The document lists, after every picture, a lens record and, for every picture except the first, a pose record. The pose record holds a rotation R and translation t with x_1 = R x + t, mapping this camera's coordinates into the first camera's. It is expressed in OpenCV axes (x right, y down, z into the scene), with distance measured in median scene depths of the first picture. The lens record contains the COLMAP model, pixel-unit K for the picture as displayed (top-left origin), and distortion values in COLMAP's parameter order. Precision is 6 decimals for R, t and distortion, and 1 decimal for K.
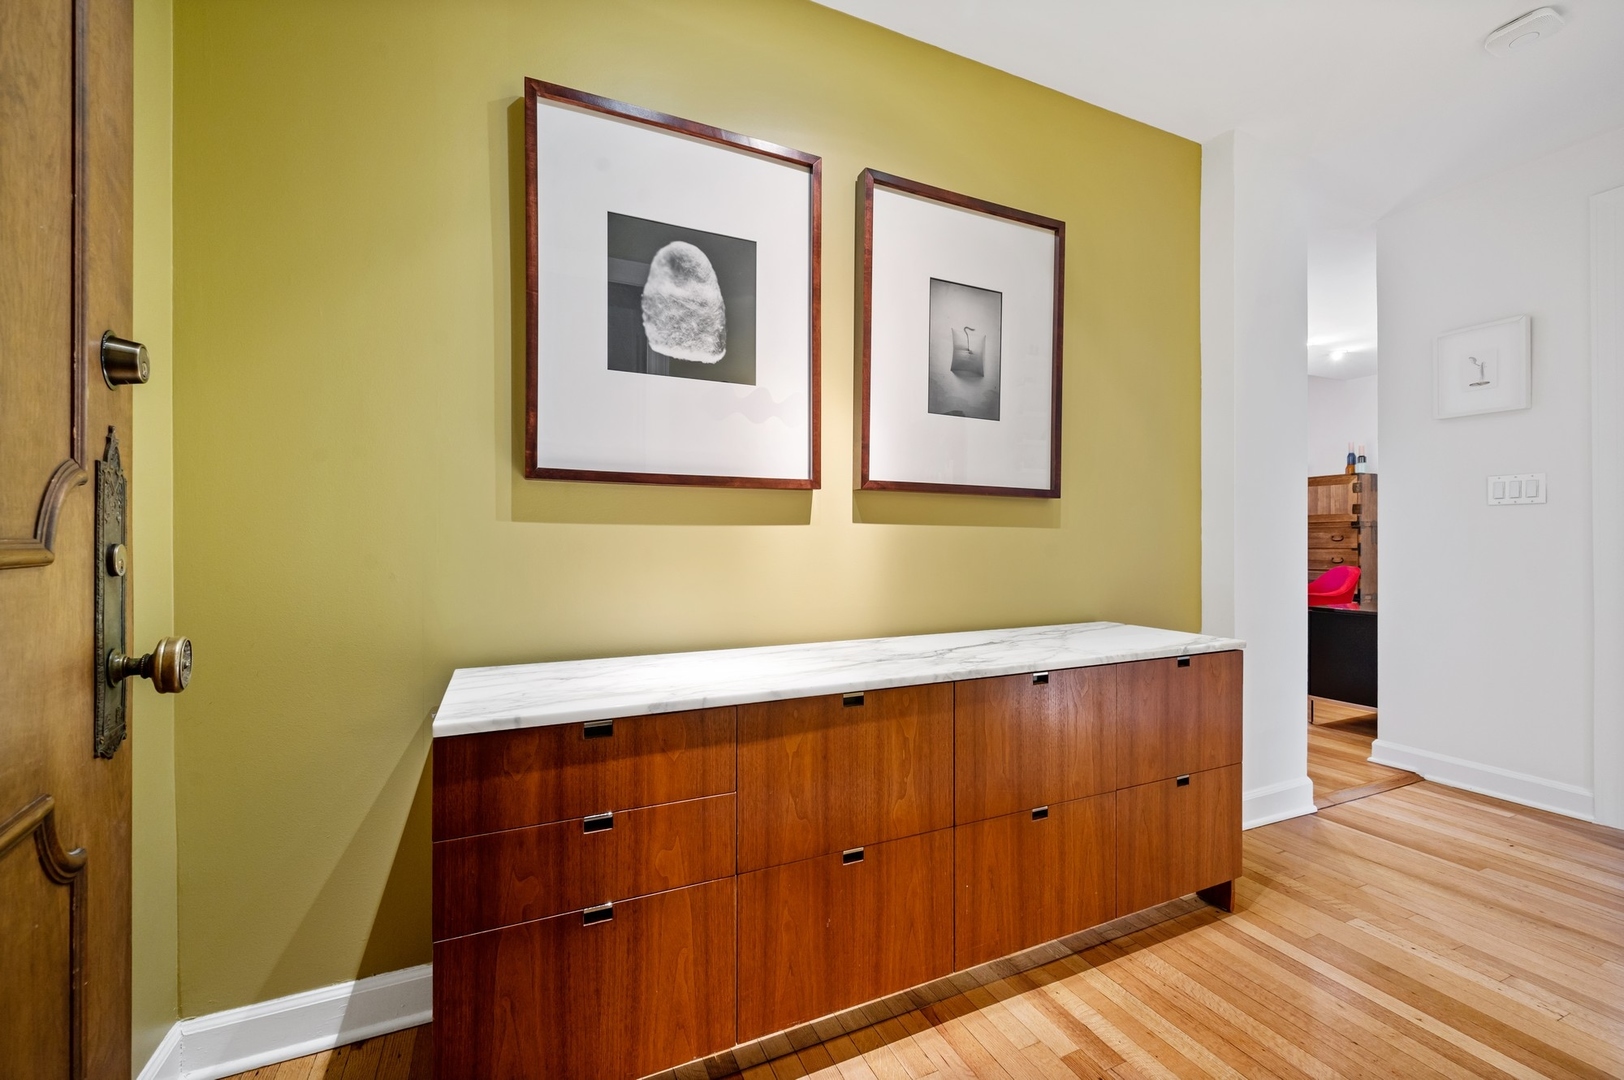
lens RADIAL K [[640.3, 0, 841.2], [0, 640.3, 539.0], [0, 0, 1]] dist [-0.001203, -0.000399]
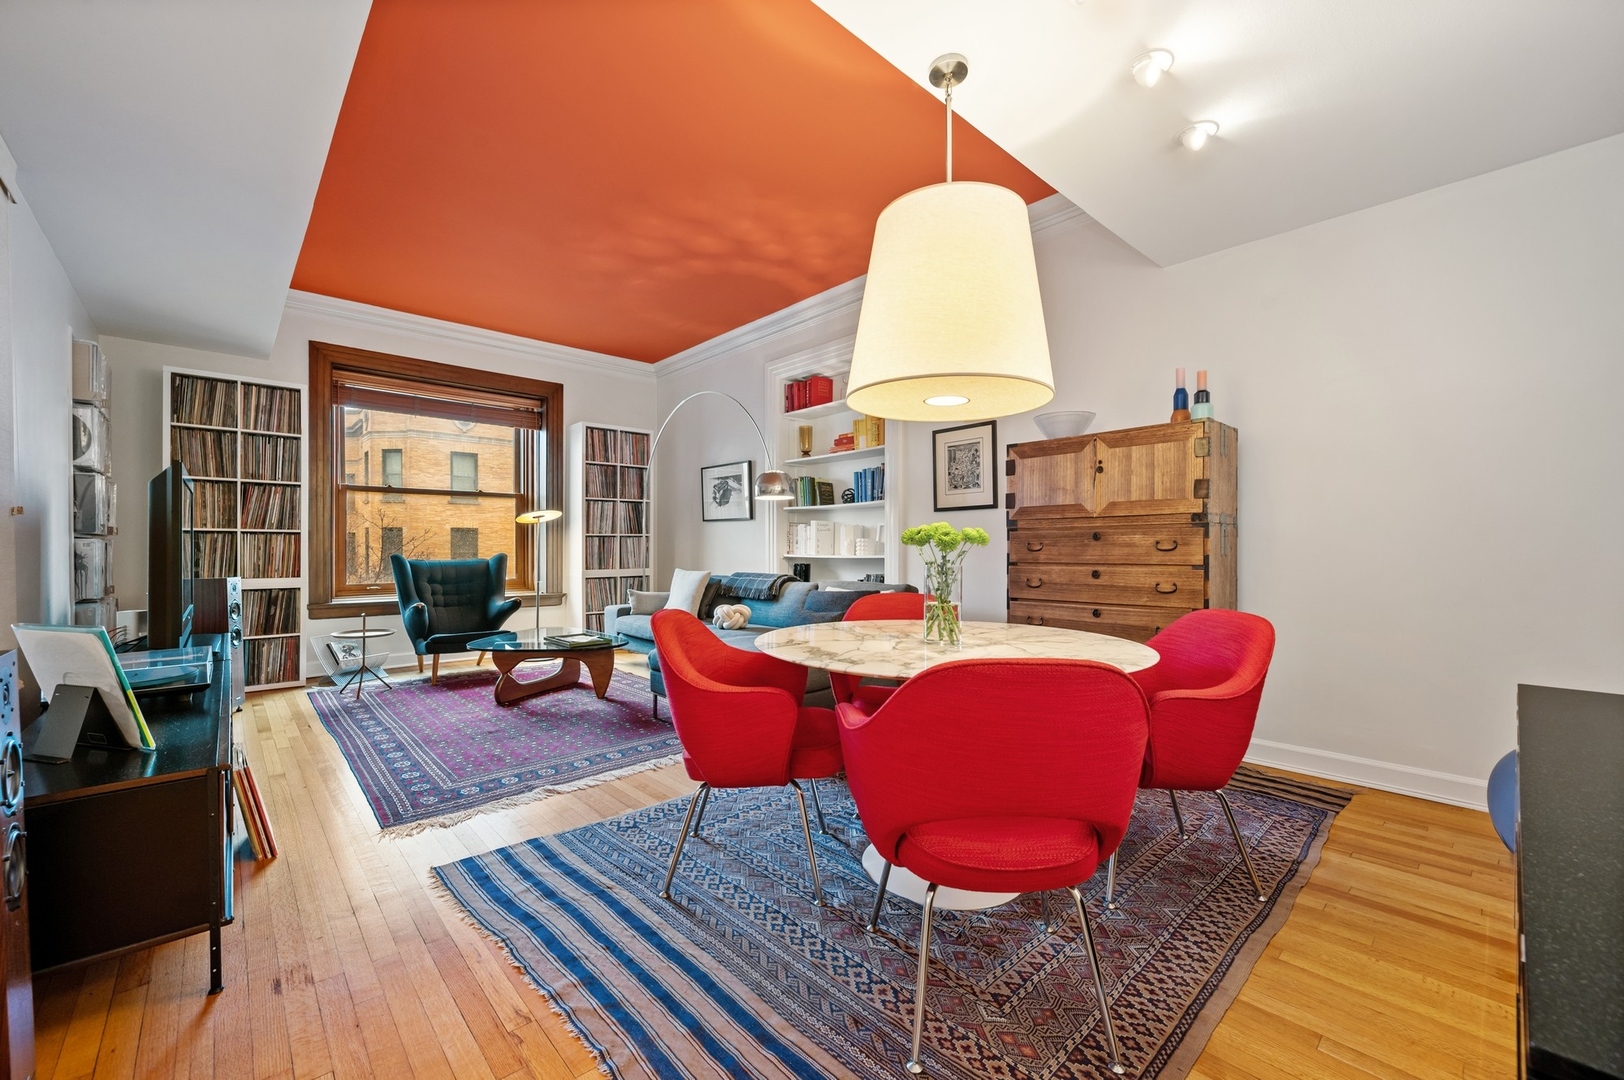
lens RADIAL K [[640.3, 0, 810.0], [0, 640.3, 551.1], [0, 0, 1]] dist [-0.001203, -0.000399]
pose [[0.947541, -0.002458, 0.319626, 1.133094], [-0.001241, 0.999935, 0.011371, -0.007247], [-0.319633, -0.011171, 0.947475, 2.028570]]
